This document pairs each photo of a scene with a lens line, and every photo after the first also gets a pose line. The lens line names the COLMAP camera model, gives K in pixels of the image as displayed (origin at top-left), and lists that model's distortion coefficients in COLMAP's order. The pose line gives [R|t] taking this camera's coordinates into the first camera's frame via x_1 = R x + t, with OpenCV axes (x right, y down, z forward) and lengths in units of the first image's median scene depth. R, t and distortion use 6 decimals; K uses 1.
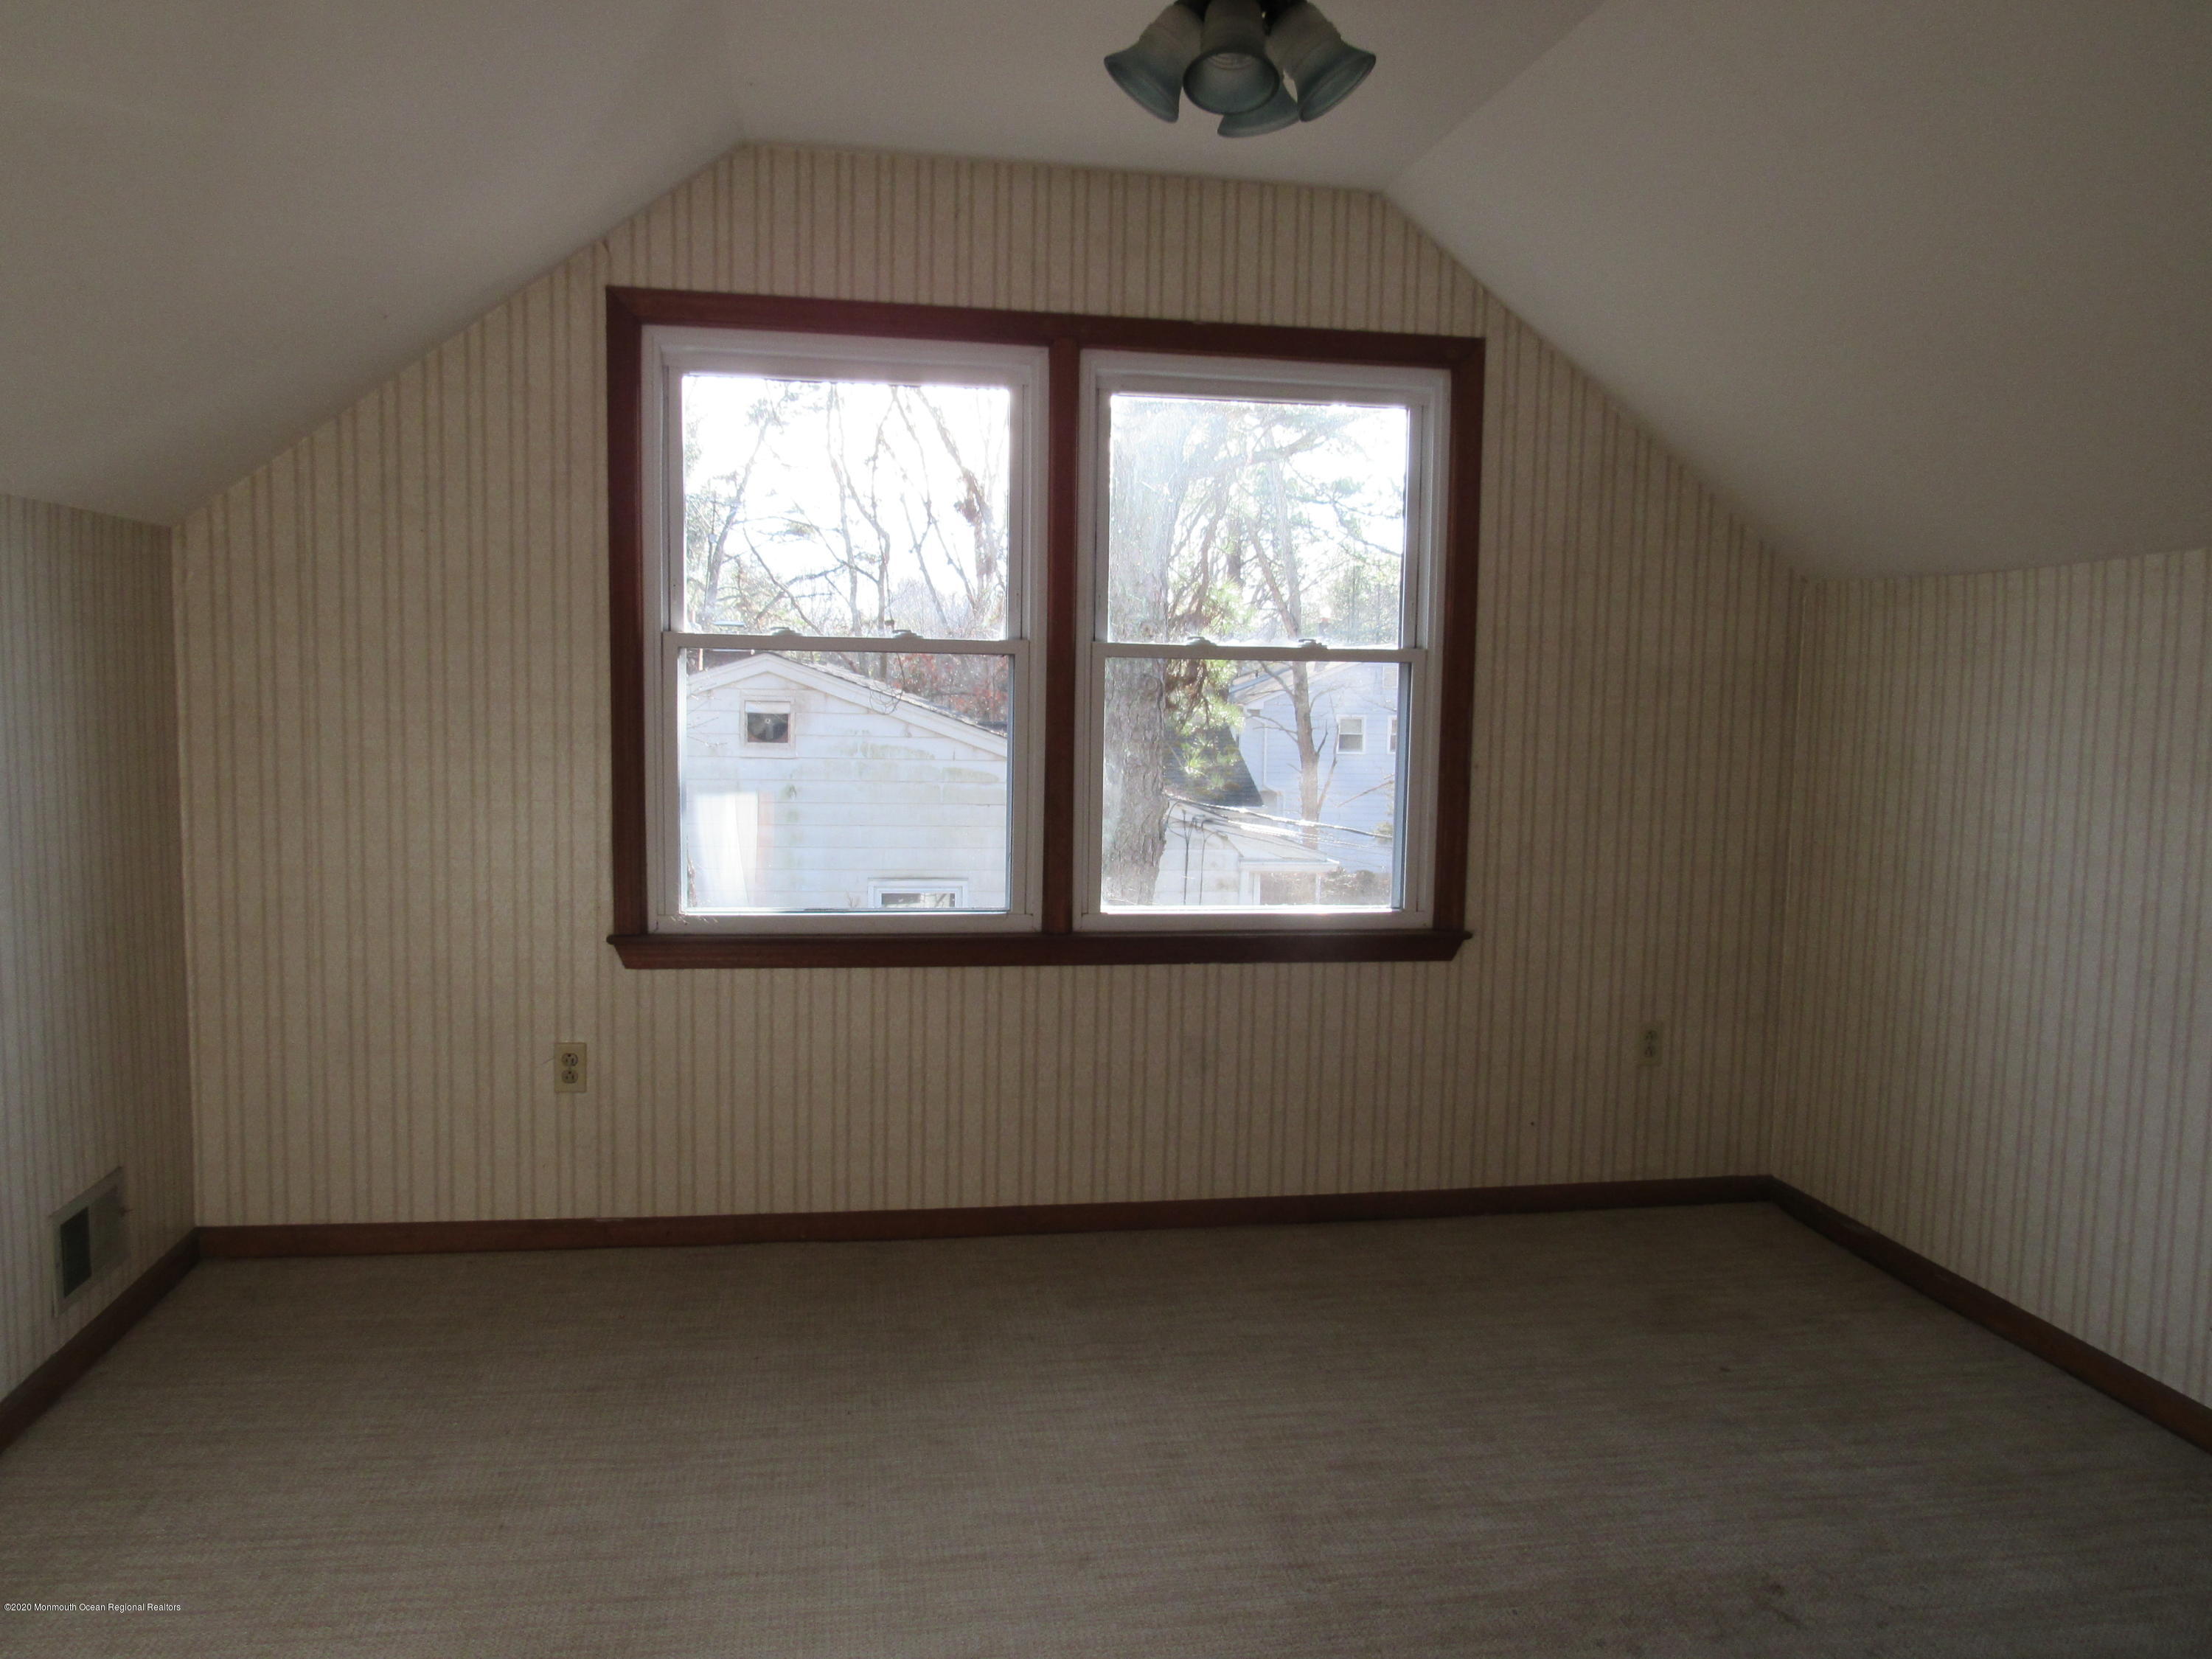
lens RADIAL K [[1586.2, 0, 1106.0], [0, 1586.2, 829.5], [0, 0, 1]] dist [-0.046122, 0.009254]
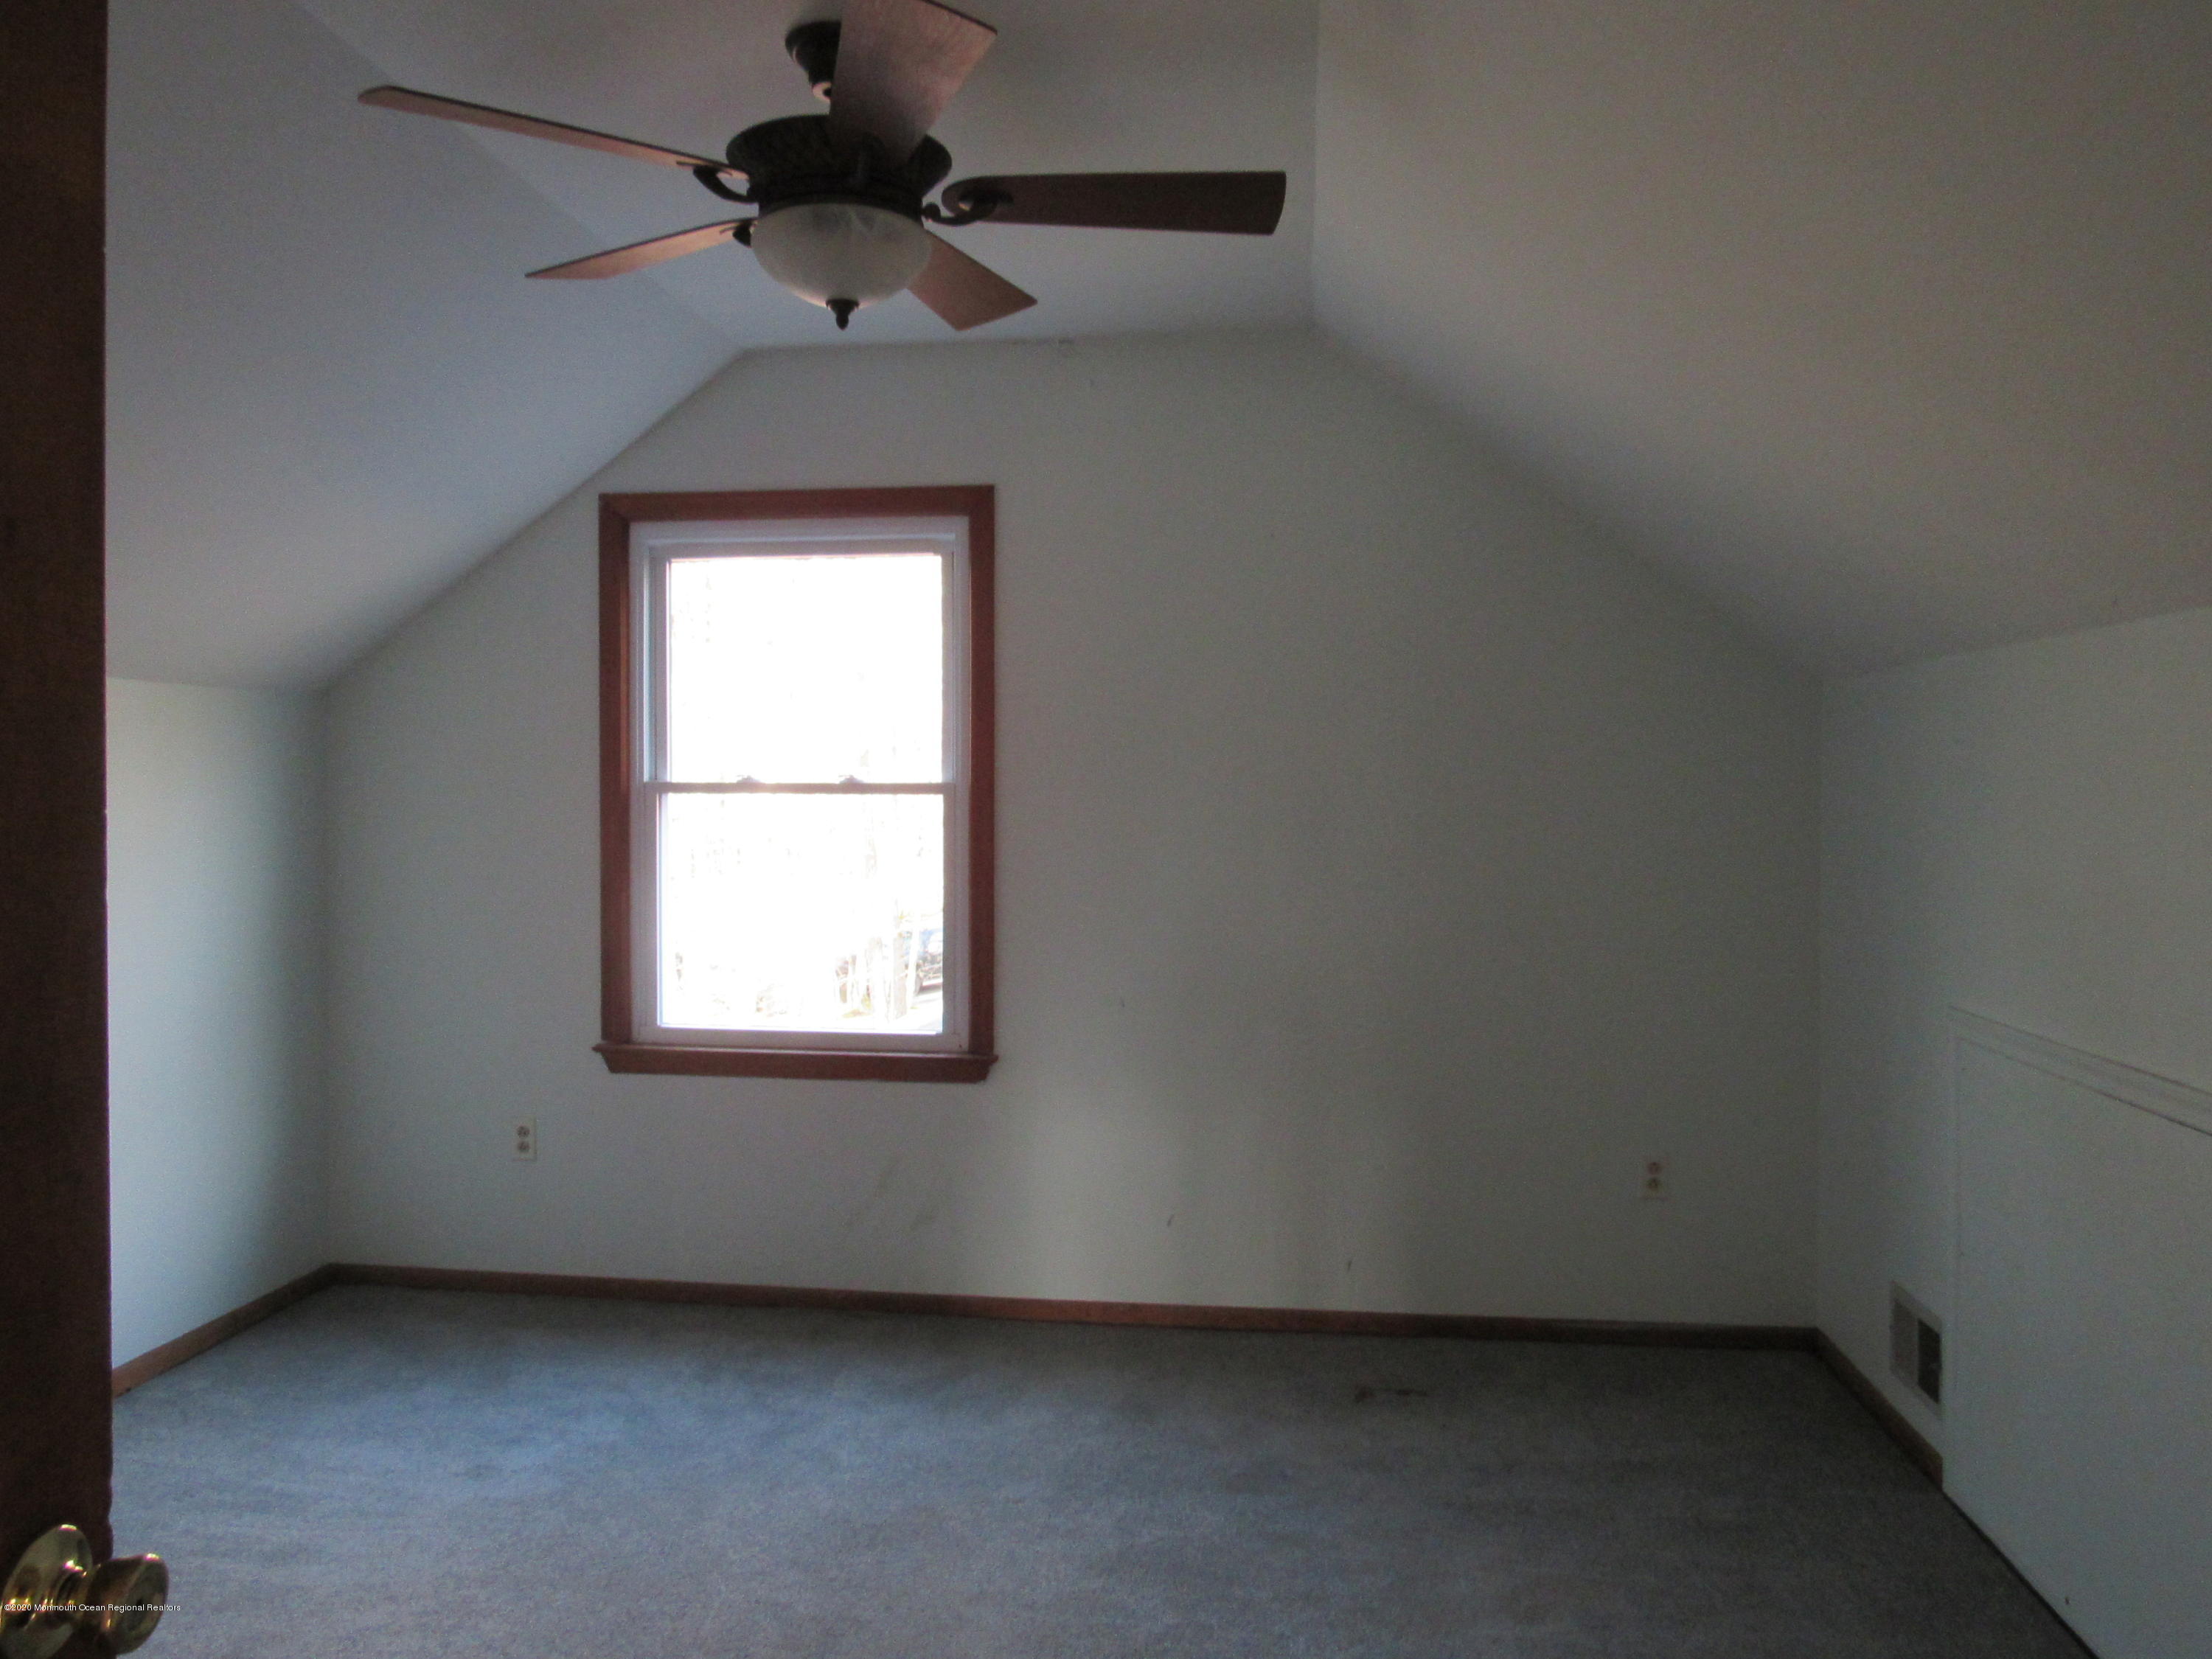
lens RADIAL K [[1586.2, 0, 1106.0], [0, 1586.2, 829.5], [0, 0, 1]] dist [-0.046122, 0.009254]
pose [[0.924357, -0.003388, -0.381513, 0.495718], [-0.034496, 0.995123, -0.092417, 0.008646], [0.379965, 0.098587, 0.919732, 0.056777]]
